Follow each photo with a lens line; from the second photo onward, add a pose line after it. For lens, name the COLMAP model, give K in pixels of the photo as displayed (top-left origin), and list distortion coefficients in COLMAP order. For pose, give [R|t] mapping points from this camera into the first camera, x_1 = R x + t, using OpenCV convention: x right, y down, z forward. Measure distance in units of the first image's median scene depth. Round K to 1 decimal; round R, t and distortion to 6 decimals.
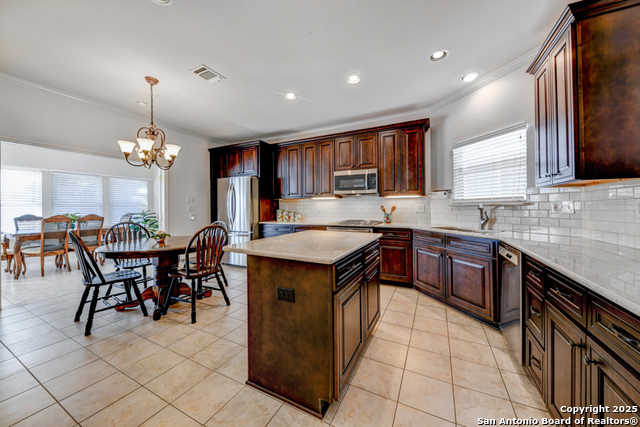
lens RADIAL K [[223.8, 0, 323.1], [0, 223.8, 211.5], [0, 0, 1]] dist [0.000243, -0.000005]
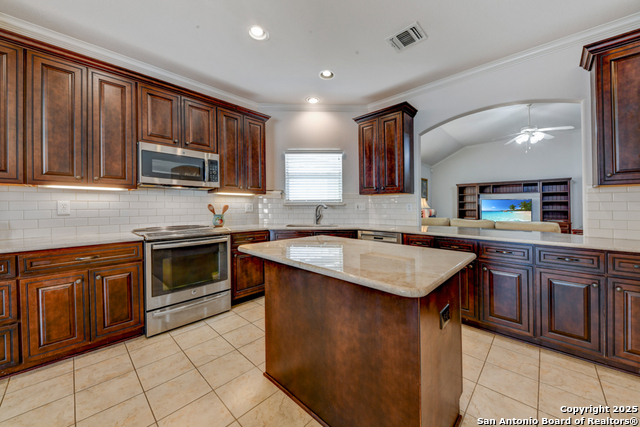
lens RADIAL K [[235.4, 0, 326.3], [0, 235.4, 203.8], [0, 0, 1]] dist [0.001731, 0.000152]
pose [[0.274999, 0.010897, 0.961383, -0.418144], [0.013432, 0.999795, -0.015174, -0.011274], [-0.961351, 0.017086, 0.274796, 0.440233]]
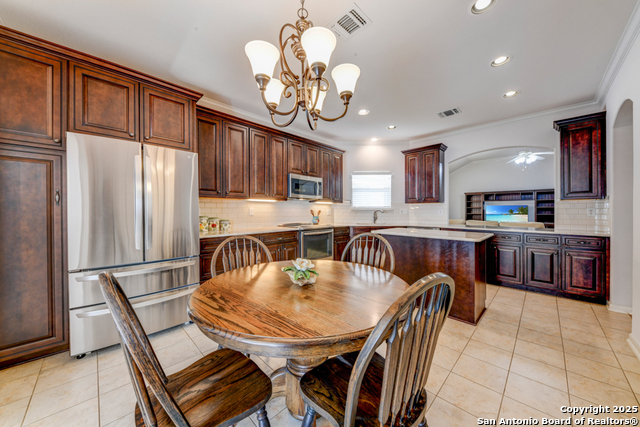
lens RADIAL K [[223.8, 0, 323.1], [0, 223.8, 211.5], [0, 0, 1]] dist [0.000243, -0.000005]
pose [[0.306563, -0.000902, 0.951850, -0.892352], [0.012262, 0.999920, -0.003002, -0.013518], [-0.951771, 0.012591, 0.306550, 0.632351]]
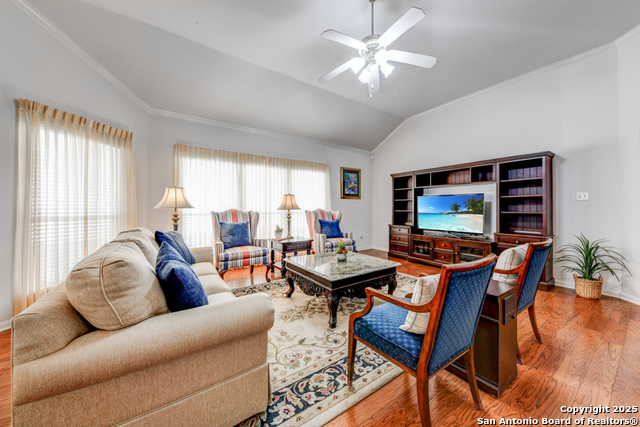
lens RADIAL K [[223.8, 0, 323.1], [0, 223.8, 211.5], [0, 0, 1]] dist [0.000243, -0.000005]
pose [[0.479701, -0.015801, 0.877290, 0.576452], [0.010140, 0.999871, 0.012464, 0.006356], [-0.877373, 0.002916, 0.479800, -0.471964]]
